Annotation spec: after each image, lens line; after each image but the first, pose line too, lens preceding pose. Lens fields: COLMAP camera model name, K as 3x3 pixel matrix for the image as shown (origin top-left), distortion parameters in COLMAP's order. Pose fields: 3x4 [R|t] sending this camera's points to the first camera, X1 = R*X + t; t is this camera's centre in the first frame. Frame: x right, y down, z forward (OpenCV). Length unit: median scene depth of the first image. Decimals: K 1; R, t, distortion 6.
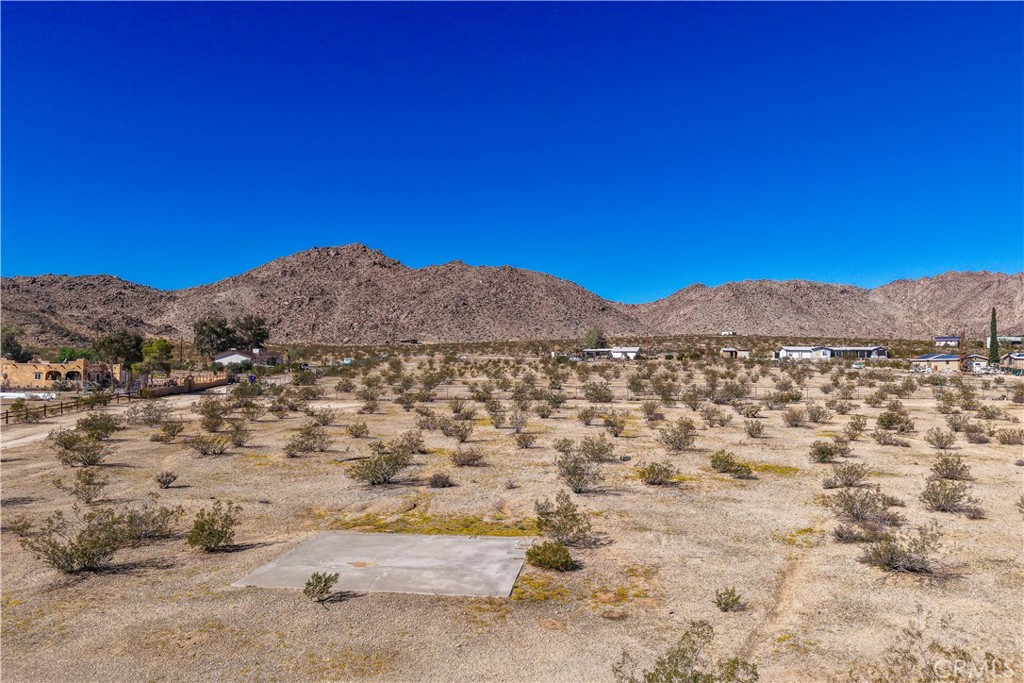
lens RADIAL K [[803.7, 0, 519.1], [0, 803.7, 346.9], [0, 0, 1]] dist [0.072027, -0.114891]
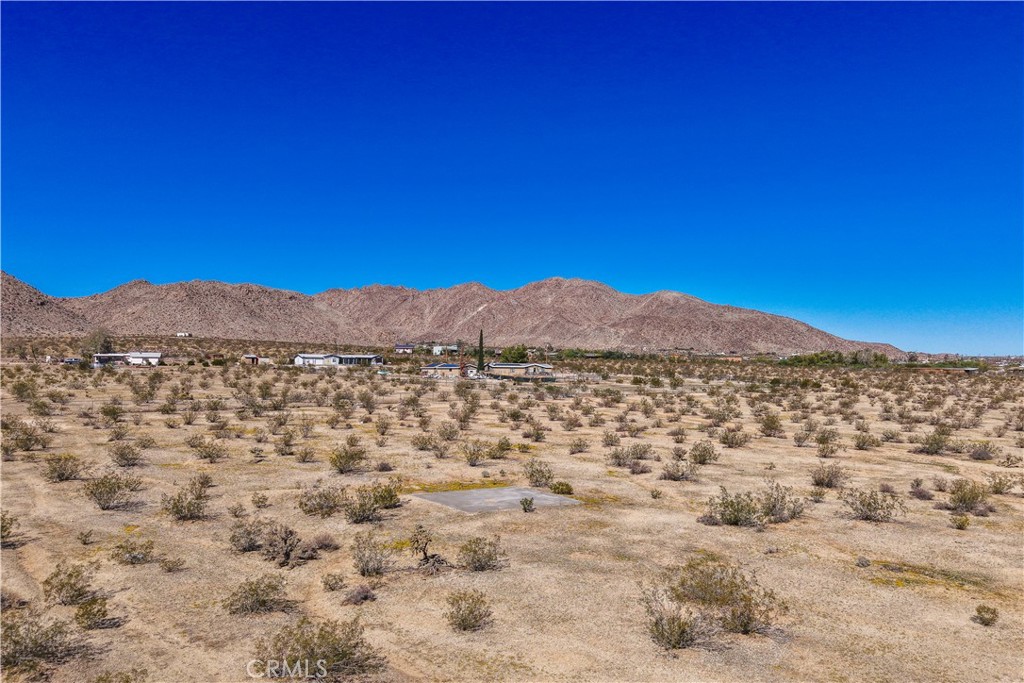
lens RADIAL K [[803.7, 0, 508.0], [0, 803.7, 339.1], [0, 0, 1]] dist [0.072027, -0.114891]
pose [[0.789445, 0.023210, 0.613382, -0.124135], [-0.016615, 0.999727, -0.016445, -0.007056], [-0.613596, 0.002791, 0.789615, -0.043868]]
